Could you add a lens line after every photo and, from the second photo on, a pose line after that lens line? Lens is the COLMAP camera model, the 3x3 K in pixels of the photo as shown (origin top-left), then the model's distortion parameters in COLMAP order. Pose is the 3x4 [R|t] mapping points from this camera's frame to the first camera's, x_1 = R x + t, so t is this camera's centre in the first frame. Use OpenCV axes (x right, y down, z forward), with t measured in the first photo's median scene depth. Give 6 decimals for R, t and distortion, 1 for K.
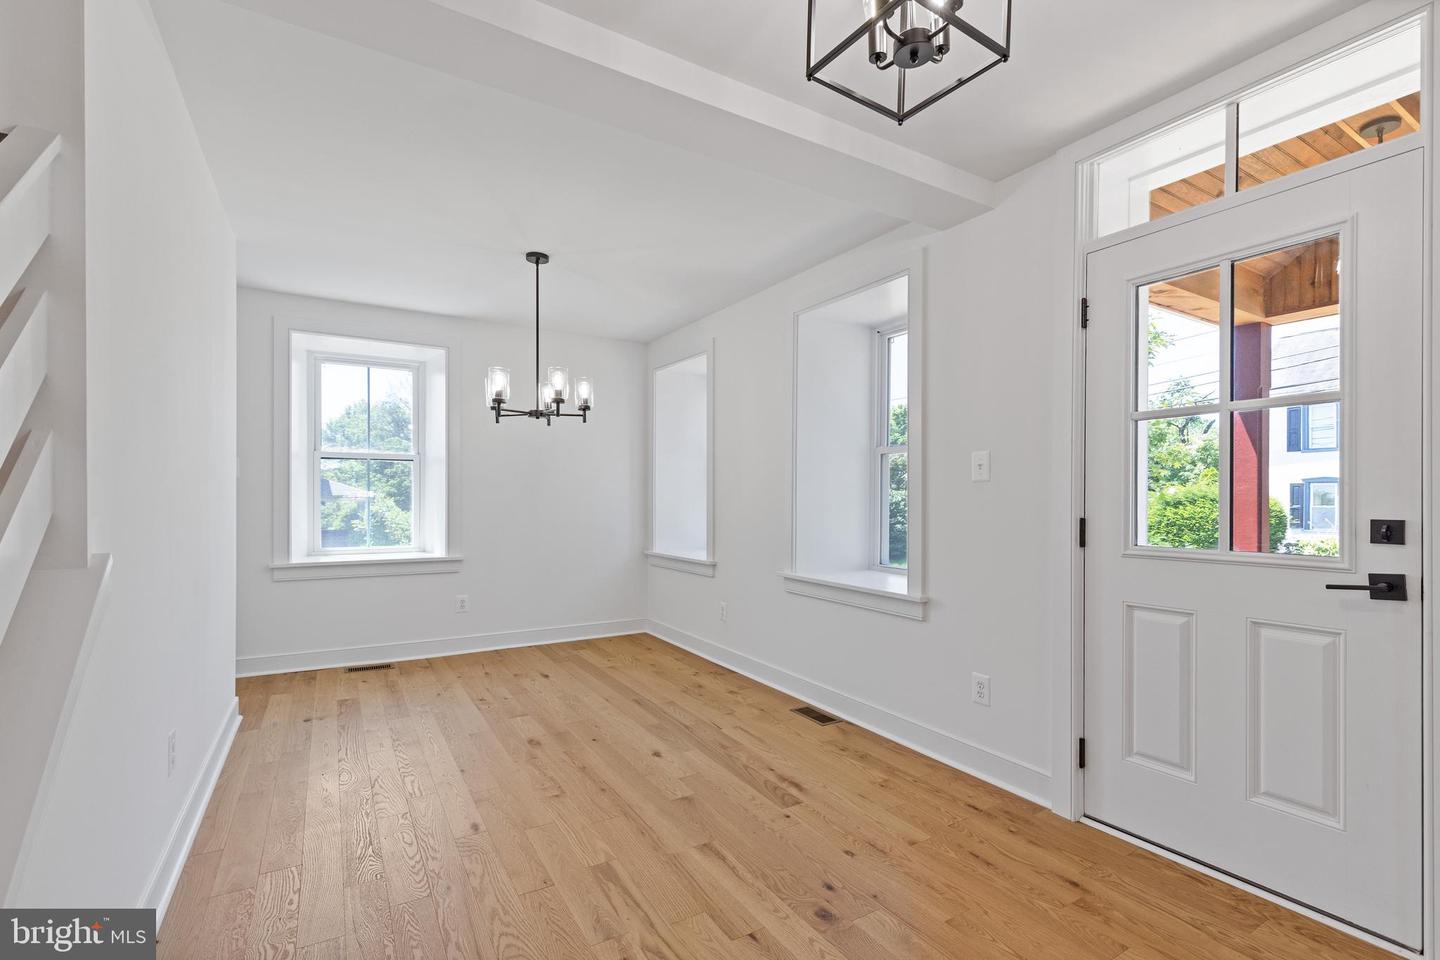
lens RADIAL K [[673.7, 0, 723.9], [0, 673.7, 493.2], [0, 0, 1]] dist [0.001496, 0.000212]
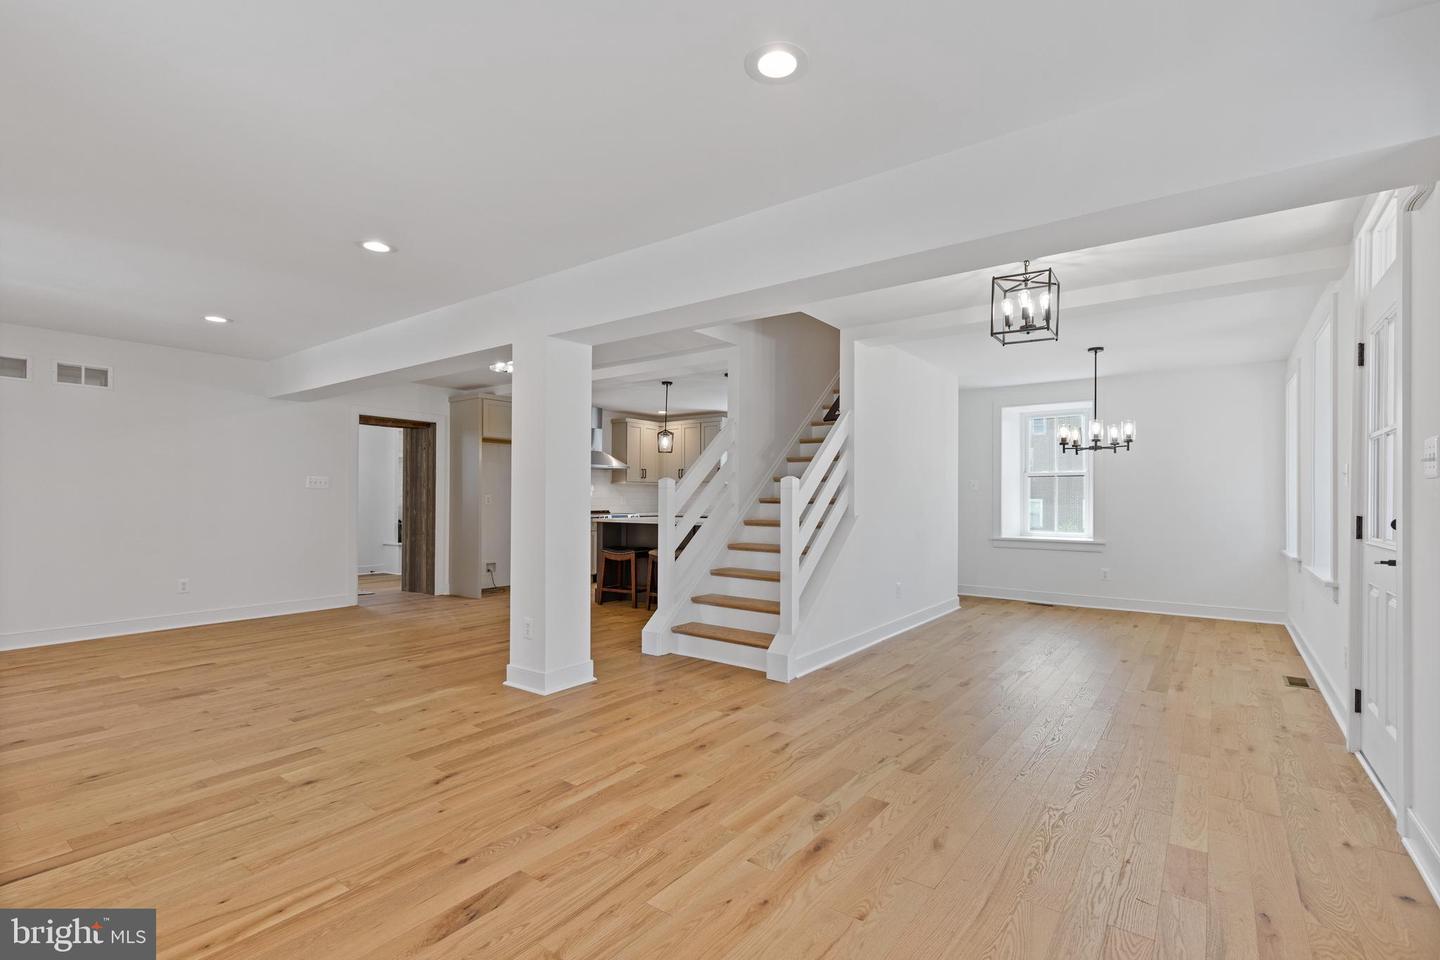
lens RADIAL K [[673.7, 0, 721.3], [0, 673.7, 490.1], [0, 0, 1]] dist [0.001496, 0.000212]
pose [[0.367160, -0.010927, -0.930094, 0.914855], [-0.004935, 0.999894, -0.013695, 0.008297], [0.930145, 0.009618, 0.367067, -0.420431]]
